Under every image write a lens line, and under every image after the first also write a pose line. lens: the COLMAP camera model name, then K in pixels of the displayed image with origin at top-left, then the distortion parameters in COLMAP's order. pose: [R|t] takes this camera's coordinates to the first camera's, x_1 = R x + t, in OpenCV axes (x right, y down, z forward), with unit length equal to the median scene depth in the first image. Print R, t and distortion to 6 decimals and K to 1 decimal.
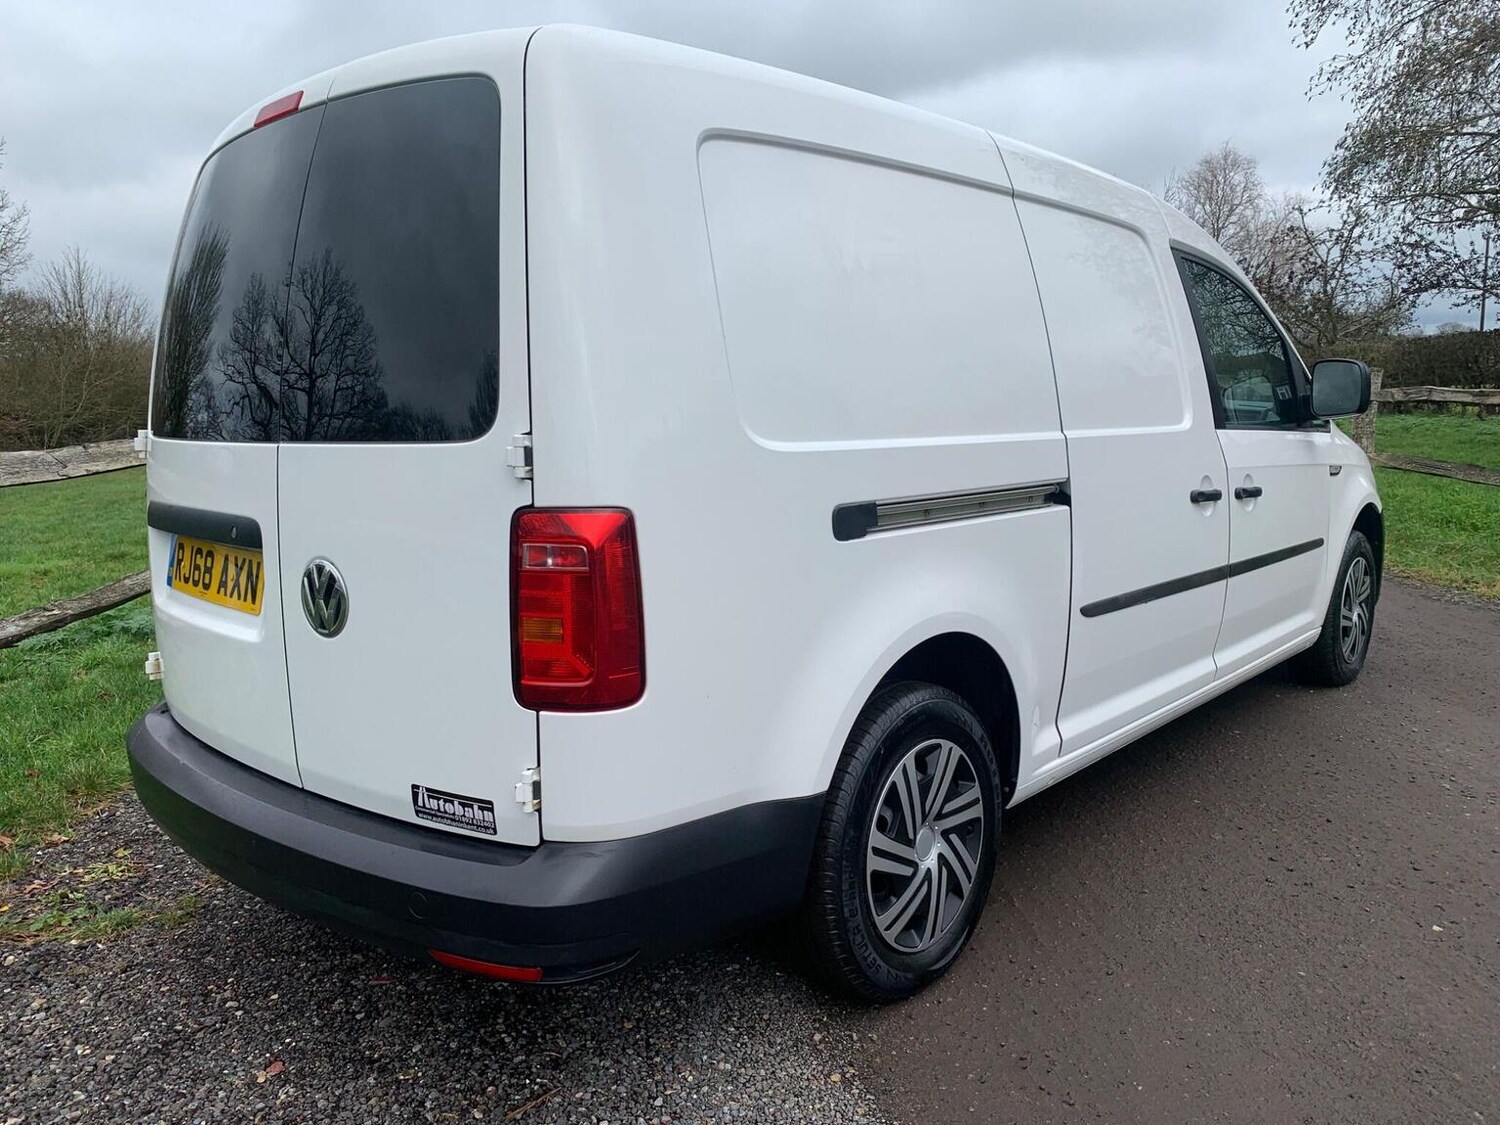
lens RADIAL K [[1156.6, 0, 766.5], [0, 1156.6, 573.1], [0, 0, 1]] dist [0.013965, -0.018759]
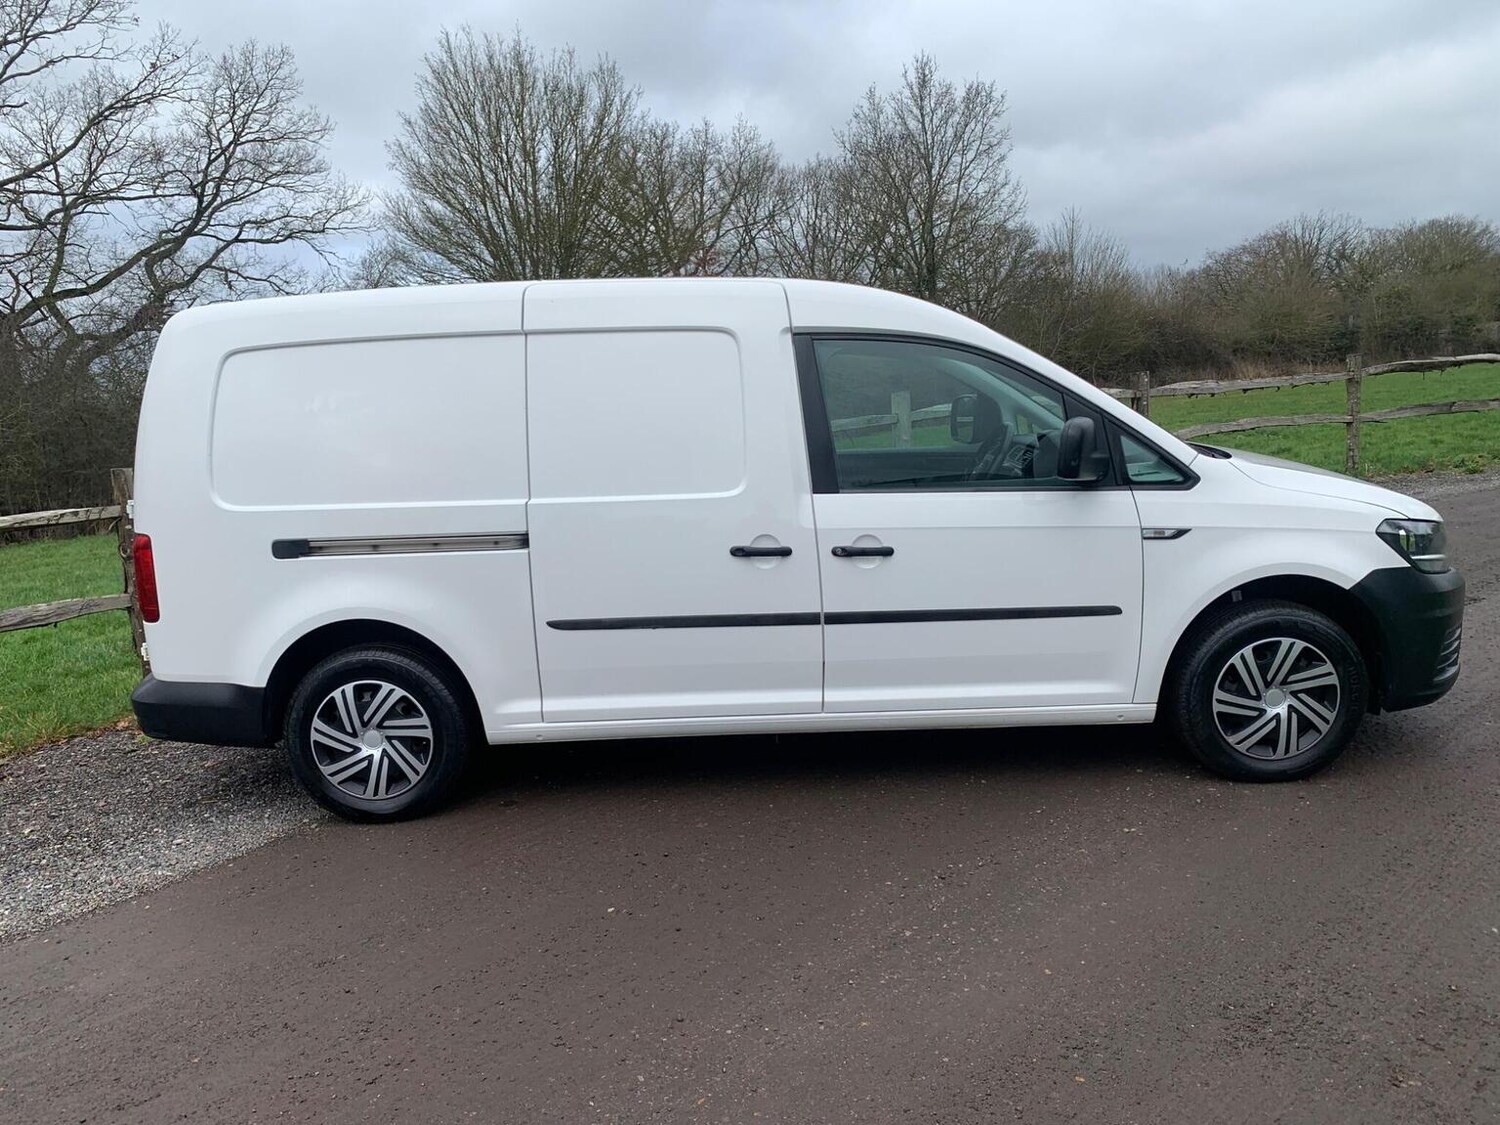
lens RADIAL K [[1156.6, 0, 735.9], [0, 1156.6, 574.4], [0, 0, 1]] dist [0.013965, -0.018759]
pose [[0.638722, 0.125937, -0.759061, 1.654119], [-0.077748, 0.992029, 0.099166, -0.207963], [0.765499, -0.004324, 0.643422, 0.292986]]
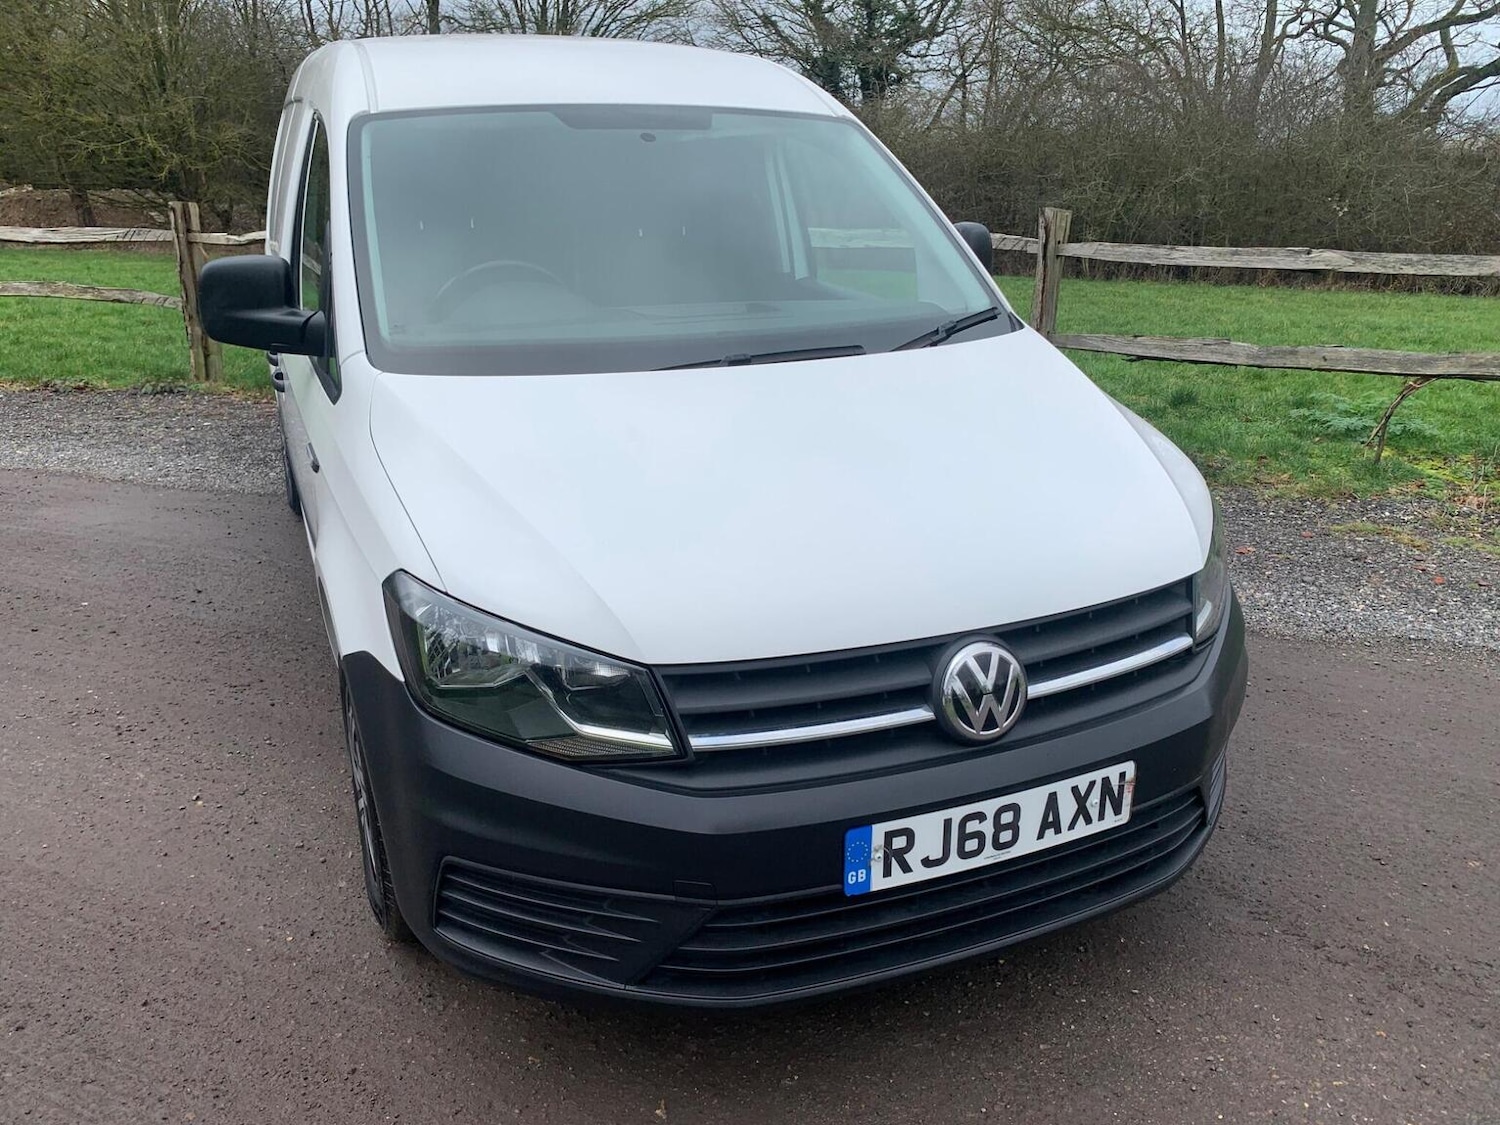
lens RADIAL K [[1156.6, 0, 740.2], [0, 1156.6, 567.4], [0, 0, 1]] dist [0.013965, -0.018759]
pose [[-0.437532, 0.331118, -0.836018, 1.546979], [-0.128797, 0.897069, 0.422704, -0.538633], [0.889931, 0.292624, -0.349850, 2.419396]]
